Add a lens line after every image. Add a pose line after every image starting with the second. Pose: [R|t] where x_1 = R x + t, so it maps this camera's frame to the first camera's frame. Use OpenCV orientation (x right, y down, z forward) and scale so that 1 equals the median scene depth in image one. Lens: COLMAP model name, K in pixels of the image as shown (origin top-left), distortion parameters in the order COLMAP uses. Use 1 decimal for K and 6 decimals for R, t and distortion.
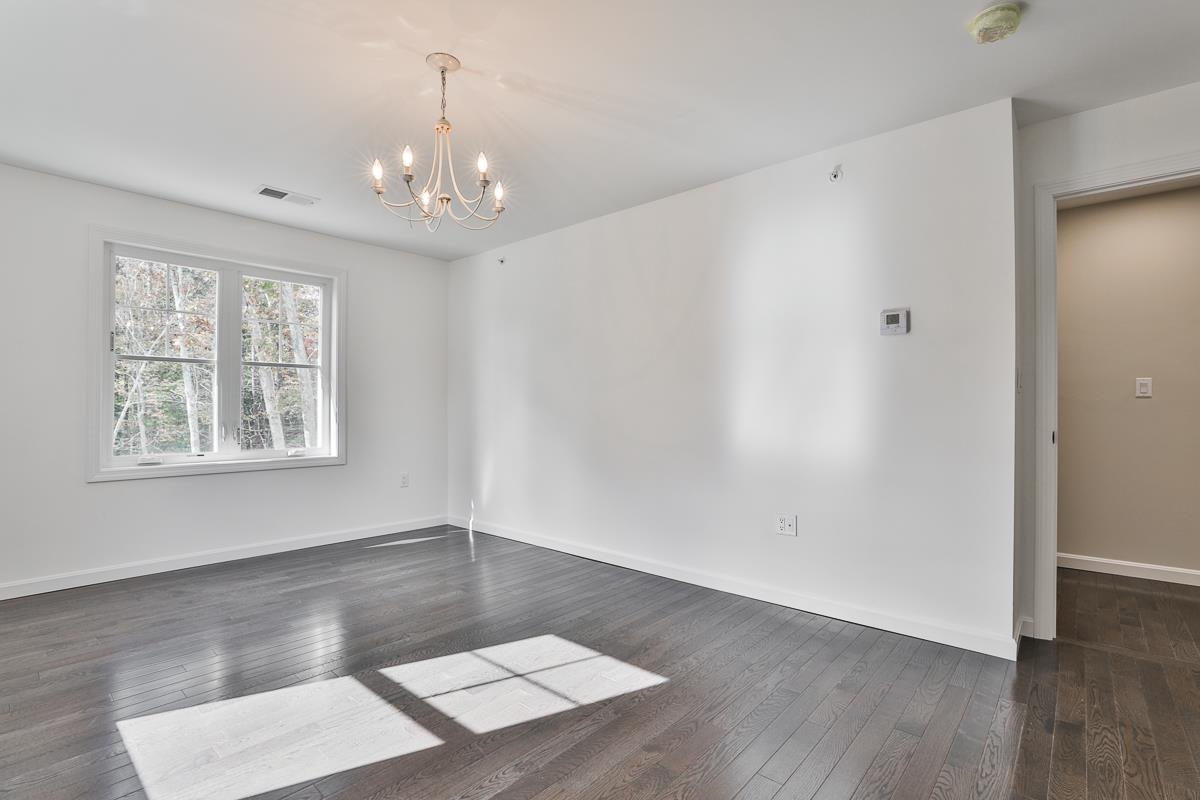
lens RADIAL K [[560.0, 0, 606.7], [0, 560.0, 408.4], [0, 0, 1]] dist [-0.026682, -0.000121]
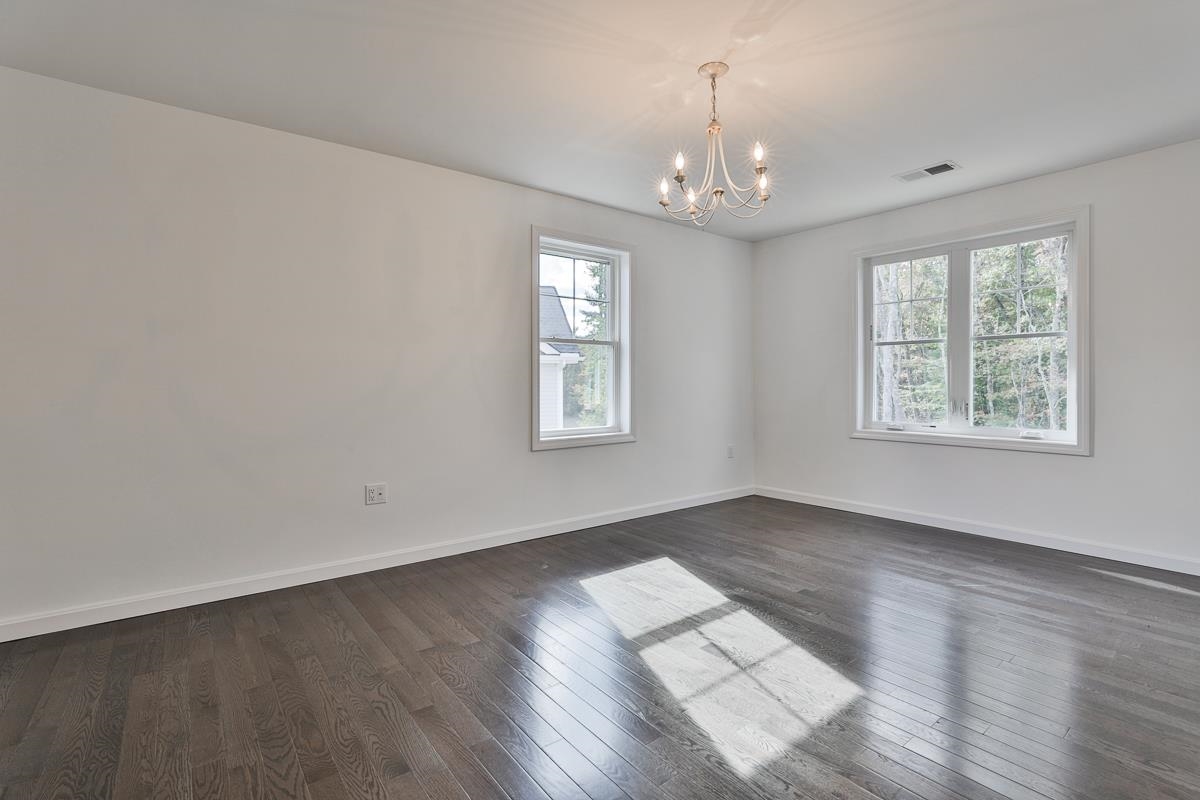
lens RADIAL K [[560.0, 0, 606.4], [0, 560.0, 389.4], [0, 0, 1]] dist [-0.026682, -0.000121]
pose [[-0.177051, 0.007036, -0.984177, 0.518387], [-0.000598, 0.999973, 0.007257, 0.003426], [0.984202, 0.001873, -0.177042, 0.615577]]
